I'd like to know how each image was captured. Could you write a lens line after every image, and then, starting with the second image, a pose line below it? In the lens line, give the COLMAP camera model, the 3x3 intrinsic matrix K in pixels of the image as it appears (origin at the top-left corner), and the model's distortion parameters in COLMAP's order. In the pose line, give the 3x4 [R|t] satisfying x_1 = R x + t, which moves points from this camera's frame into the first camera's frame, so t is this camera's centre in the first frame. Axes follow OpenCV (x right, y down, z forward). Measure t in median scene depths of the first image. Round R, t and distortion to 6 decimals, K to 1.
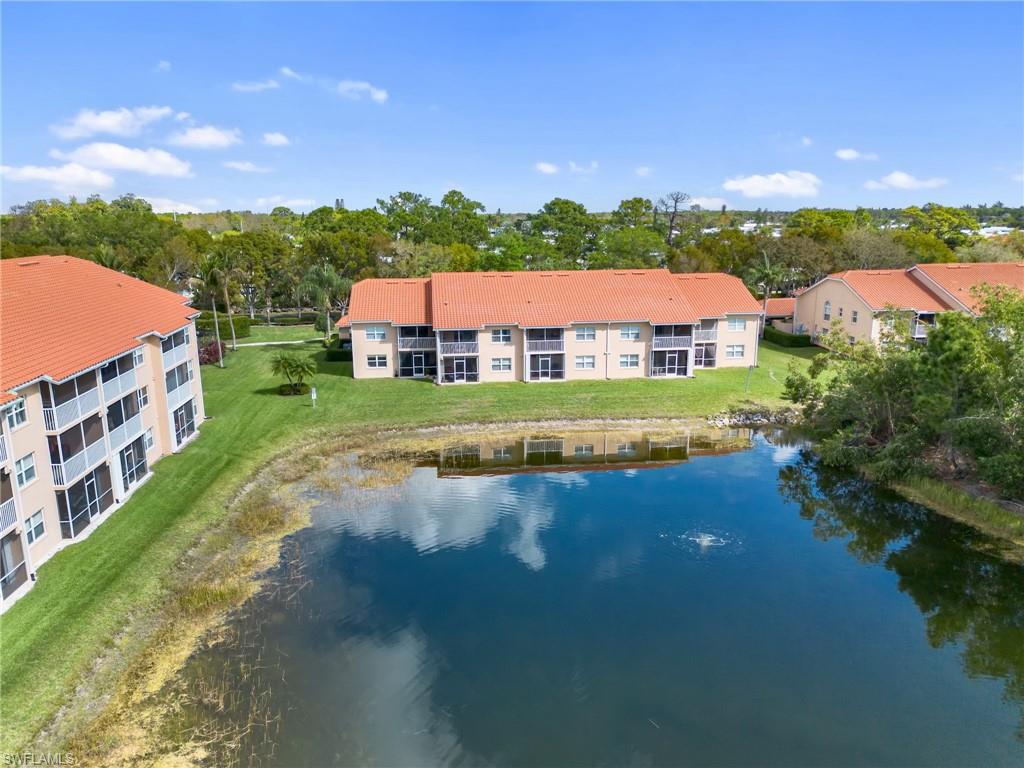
lens RADIAL K [[727.0, 0, 514.7], [0, 727.0, 379.2], [0, 0, 1]] dist [0.073105, -0.072500]
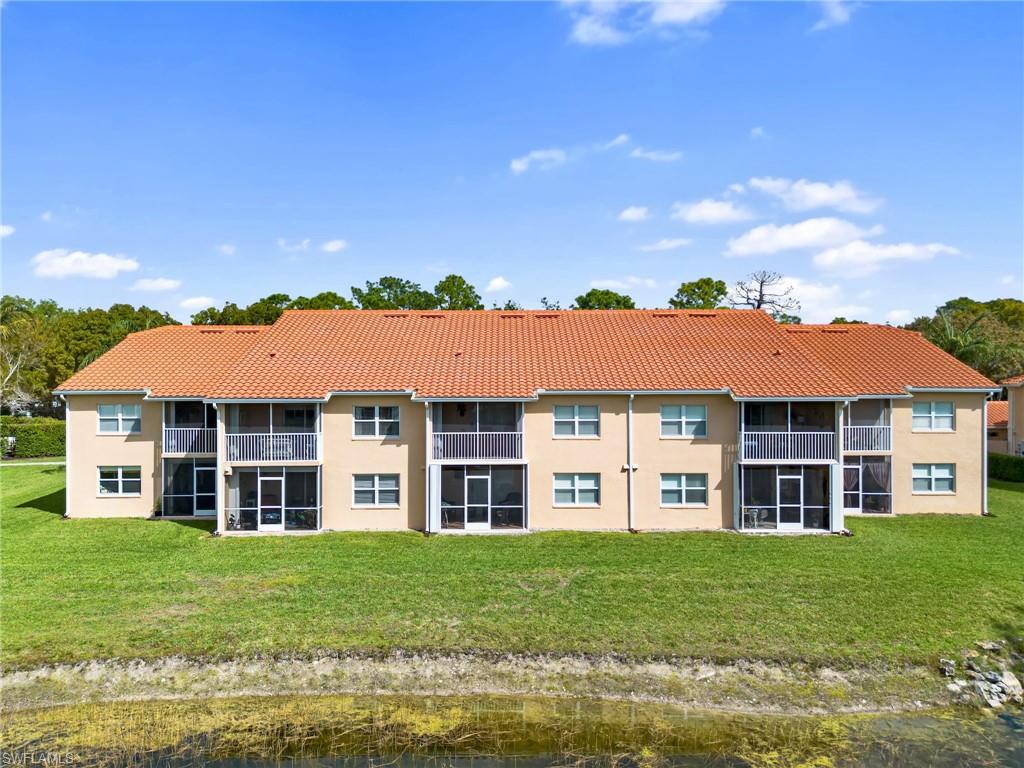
lens RADIAL K [[727.0, 0, 514.7], [0, 727.0, 379.2], [0, 0, 1]] dist [0.073105, -0.072500]
pose [[0.994867, 0.004694, -0.101084, 0.104618], [-0.026365, 0.976448, -0.214138, 0.005963], [0.097698, 0.215704, 0.971559, 0.579505]]
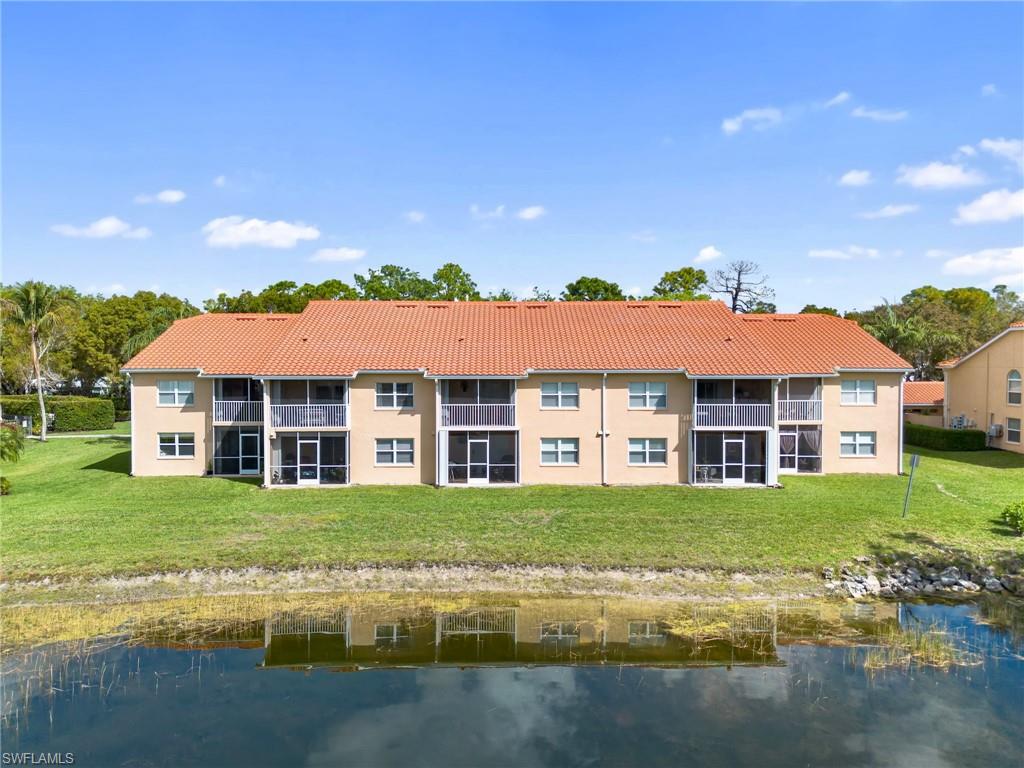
lens RADIAL K [[727.0, 0, 514.7], [0, 727.0, 379.2], [0, 0, 1]] dist [0.073105, -0.072500]
pose [[0.995714, 0.008707, -0.092074, 0.113263], [-0.026334, 0.981040, -0.192009, 0.026422], [0.088657, 0.193610, 0.977065, 0.493236]]
